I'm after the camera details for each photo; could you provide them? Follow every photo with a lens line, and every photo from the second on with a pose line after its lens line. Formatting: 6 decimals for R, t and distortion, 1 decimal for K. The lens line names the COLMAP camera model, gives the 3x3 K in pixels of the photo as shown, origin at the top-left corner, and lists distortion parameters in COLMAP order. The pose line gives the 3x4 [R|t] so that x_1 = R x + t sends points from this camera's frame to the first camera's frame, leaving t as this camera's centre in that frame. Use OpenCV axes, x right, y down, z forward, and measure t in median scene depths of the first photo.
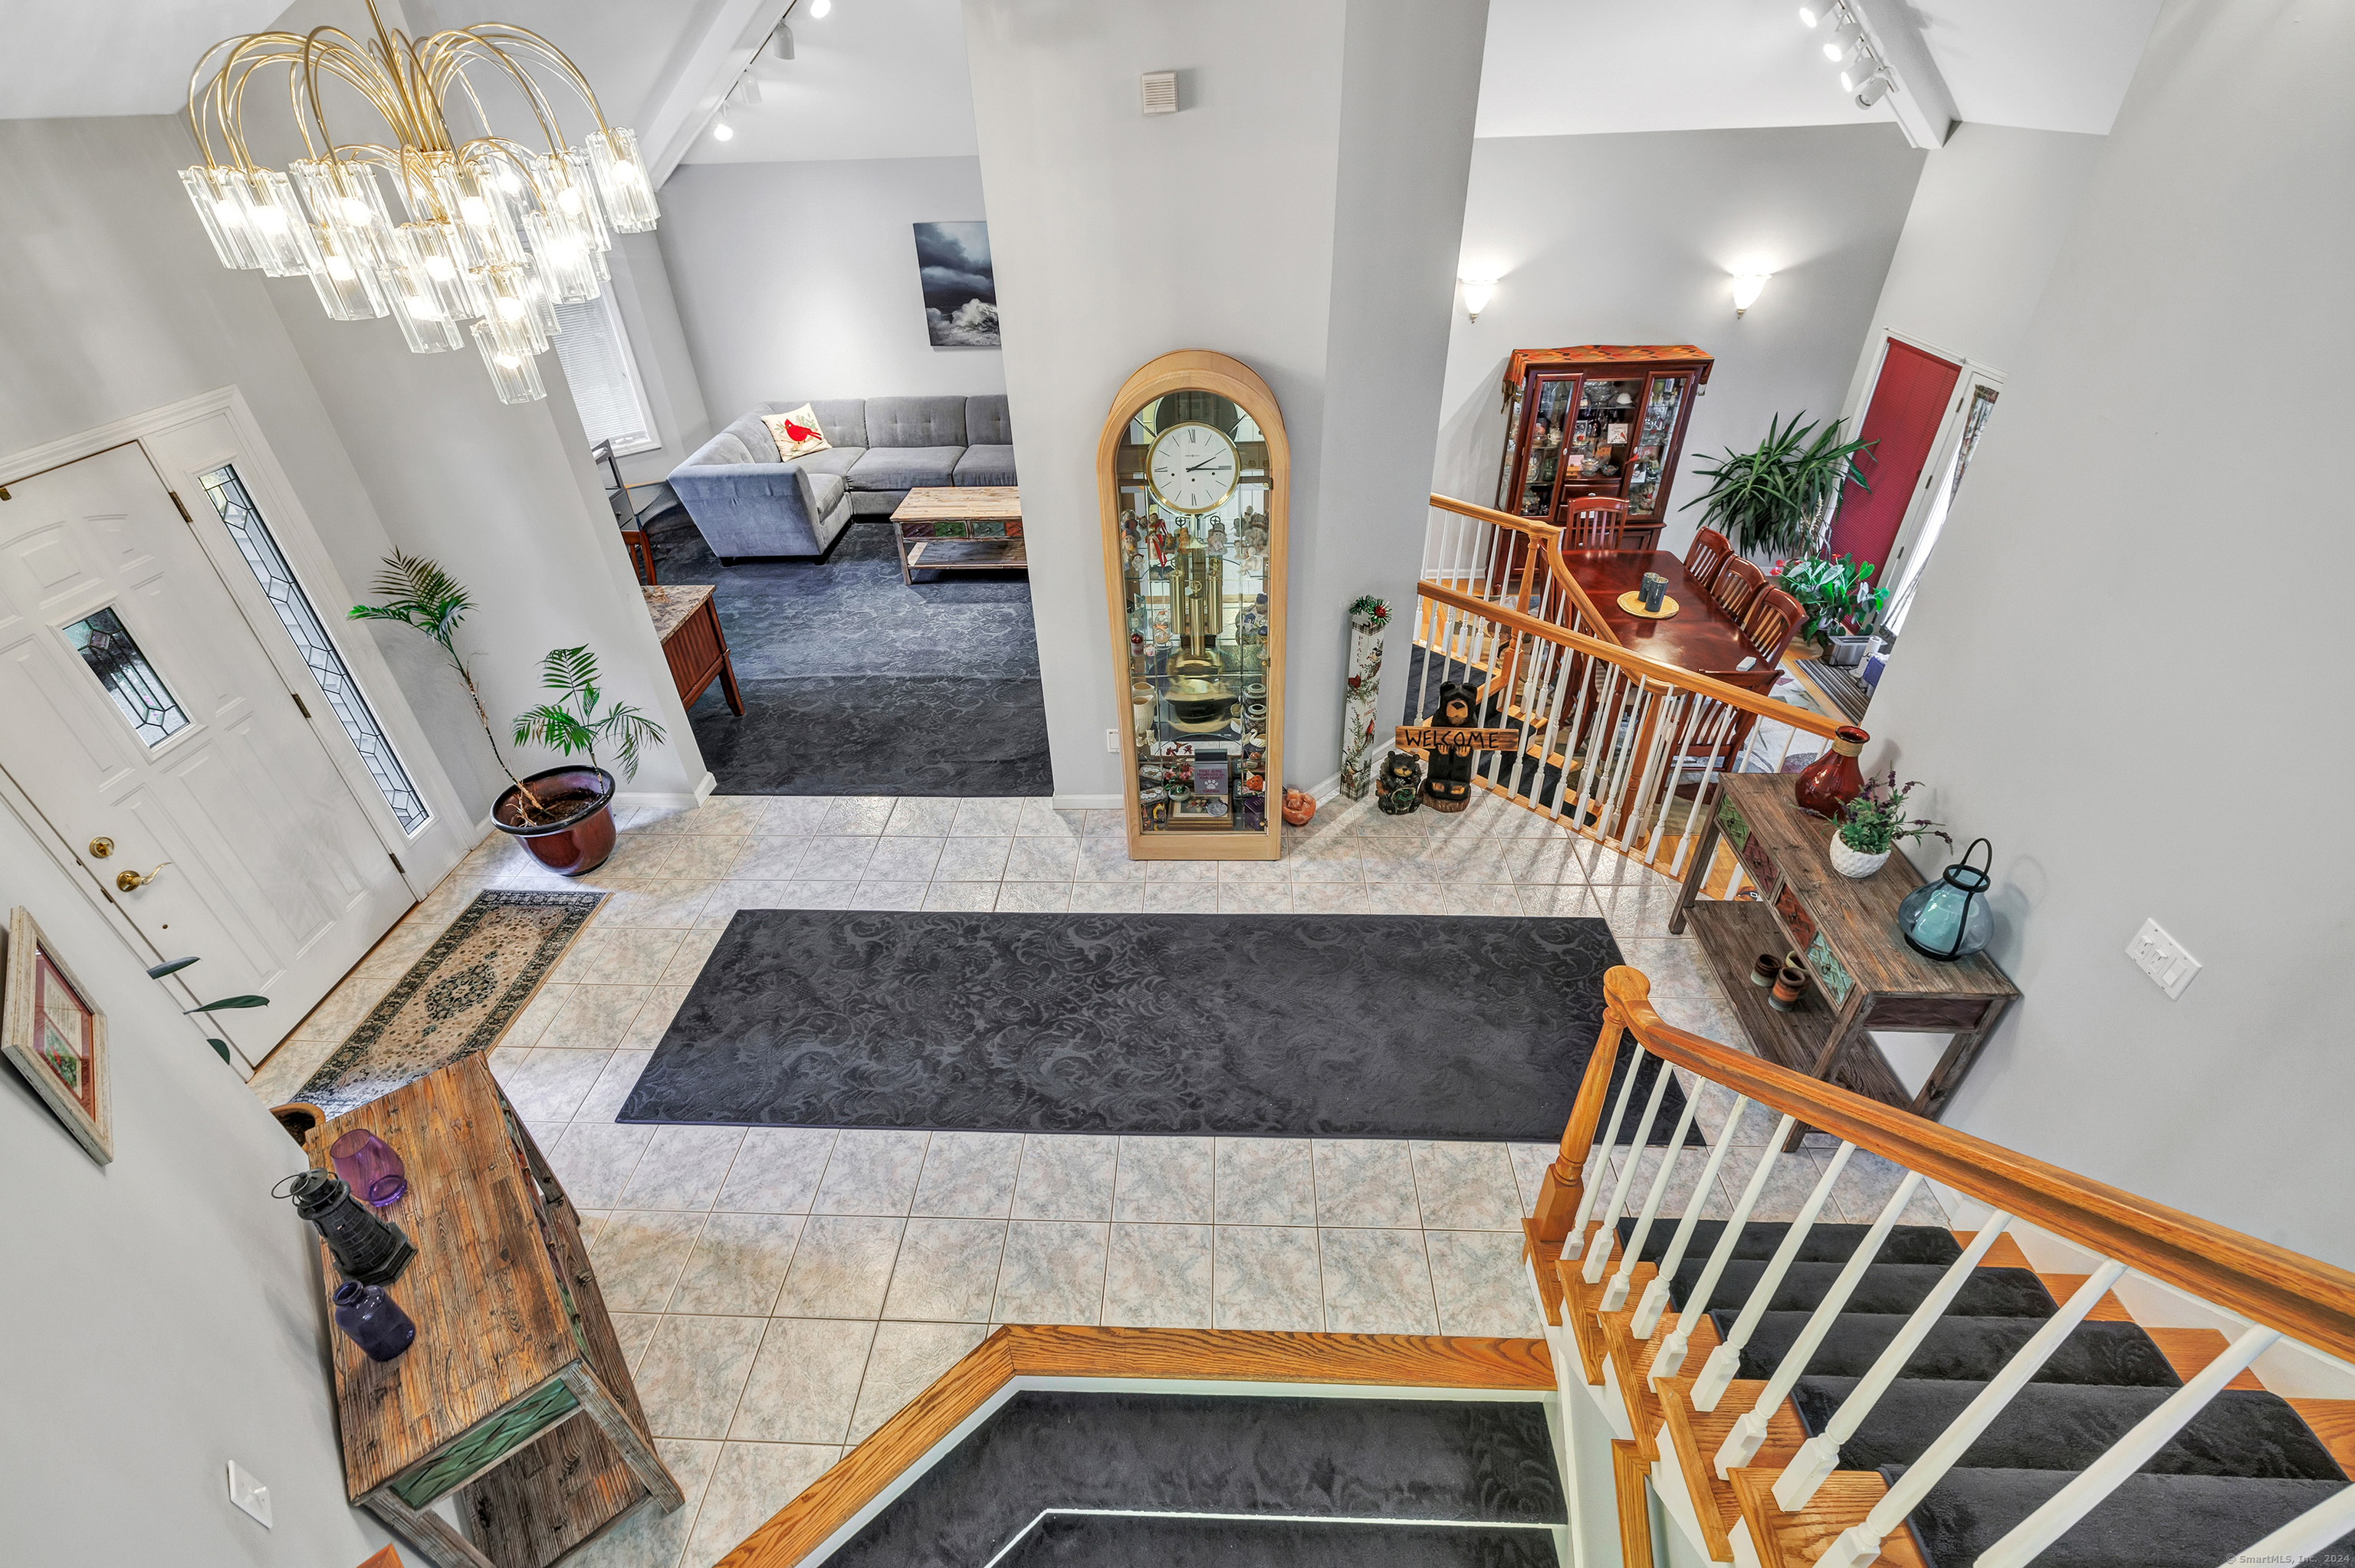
lens RADIAL K [[1018.1, 0, 1167.3], [0, 1018.1, 754.0], [0, 0, 1]] dist [0.000457, -0.000241]
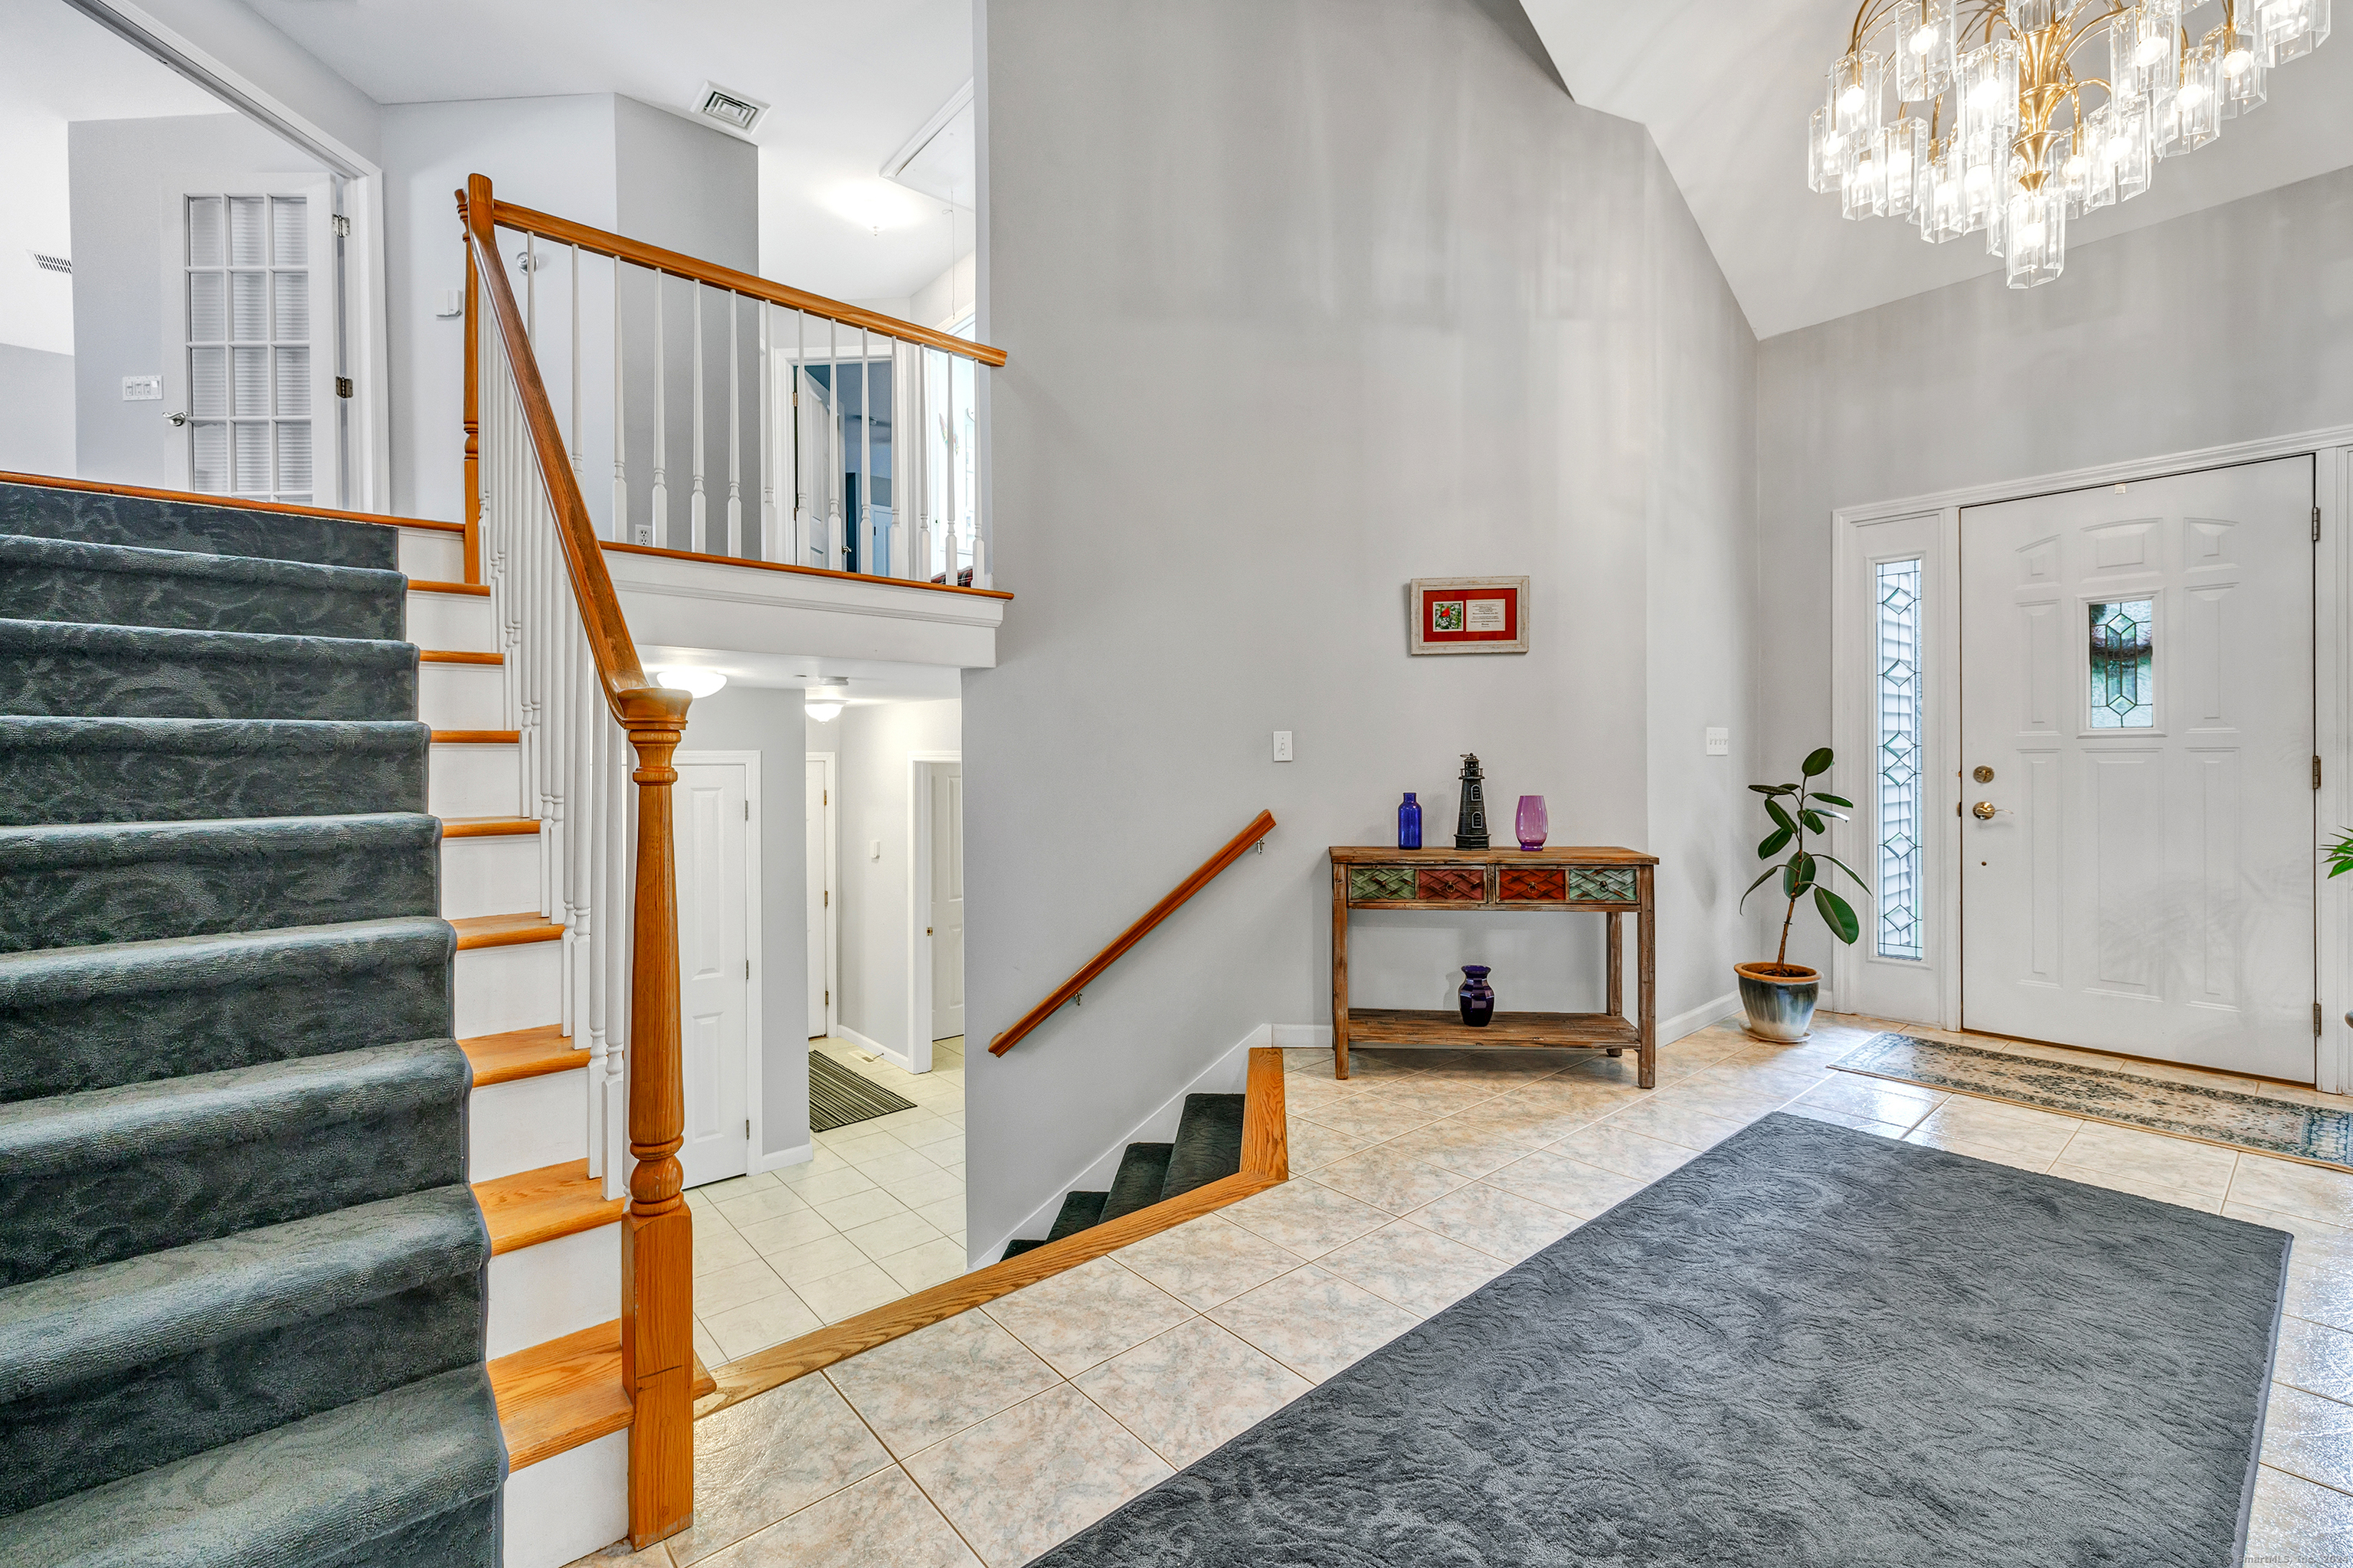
lens RADIAL K [[1017.4, 0, 1166.3], [0, 1017.4, 754.0], [0, 0, 1]] dist [0.000457, -0.000241]
pose [[-0.735335, 0.023850, -0.677283, 0.470674], [-0.361494, 0.831529, 0.421760, -0.085460], [0.573240, 0.554969, -0.602831, 1.147644]]
